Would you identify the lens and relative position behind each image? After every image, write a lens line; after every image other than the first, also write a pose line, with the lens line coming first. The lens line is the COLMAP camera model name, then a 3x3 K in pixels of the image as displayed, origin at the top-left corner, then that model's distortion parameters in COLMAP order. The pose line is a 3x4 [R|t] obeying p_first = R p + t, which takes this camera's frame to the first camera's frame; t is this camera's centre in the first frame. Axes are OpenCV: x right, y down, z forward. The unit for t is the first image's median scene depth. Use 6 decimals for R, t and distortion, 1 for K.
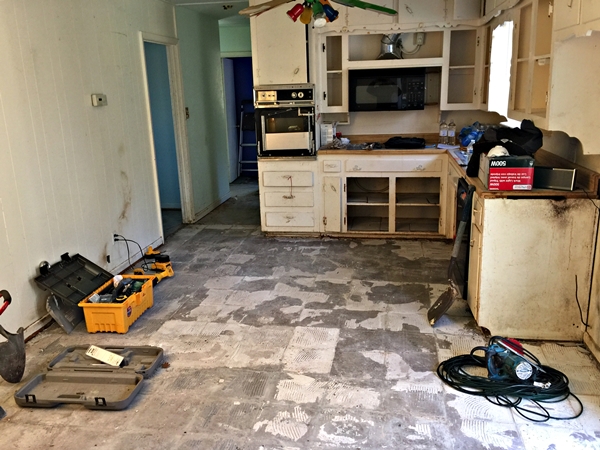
lens RADIAL K [[523.7, 0, 301.1], [0, 523.7, 222.6], [0, 0, 1]] dist [0.076166, -0.089782]
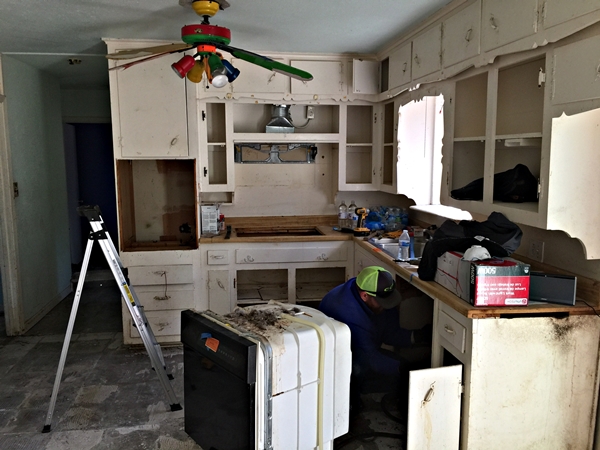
lens RADIAL K [[523.7, 0, 304.0], [0, 523.7, 227.0], [0, 0, 1]] dist [0.076166, -0.089782]
pose [[0.957527, -0.011466, 0.288115, -0.050957], [0.047323, 0.991909, -0.117800, -0.056377], [-0.284433, 0.126431, 0.950322, 0.203431]]
